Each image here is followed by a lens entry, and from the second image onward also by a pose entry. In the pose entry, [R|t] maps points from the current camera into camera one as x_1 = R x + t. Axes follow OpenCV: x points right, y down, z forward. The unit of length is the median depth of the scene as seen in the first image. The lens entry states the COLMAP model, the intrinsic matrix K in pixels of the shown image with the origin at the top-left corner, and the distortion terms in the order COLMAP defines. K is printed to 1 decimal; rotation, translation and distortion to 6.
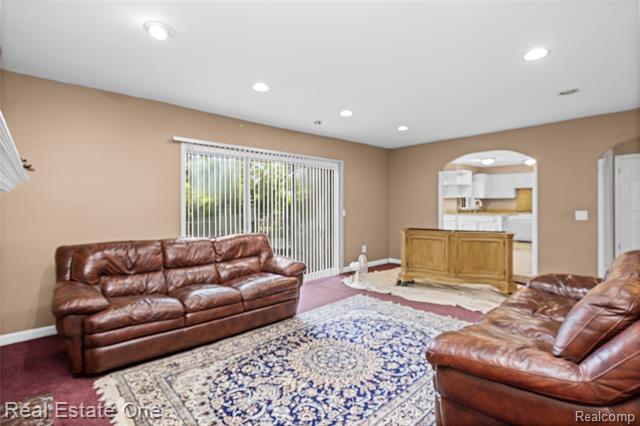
lens RADIAL K [[317.6, 0, 318.2], [0, 317.6, 207.0], [0, 0, 1]] dist [-0.000687, 0.000156]
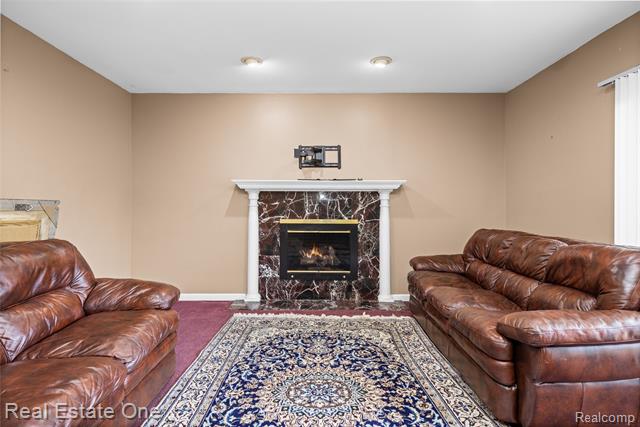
lens RADIAL K [[346.9, 0, 319.5], [0, 346.9, 214.0], [0, 0, 1]] dist [0.003532, -0.000177]
pose [[-0.677250, 0.016360, -0.735571, 0.730160], [-0.004606, 0.999639, 0.026474, 0.040513], [0.735738, 0.021317, -0.676930, 1.745732]]
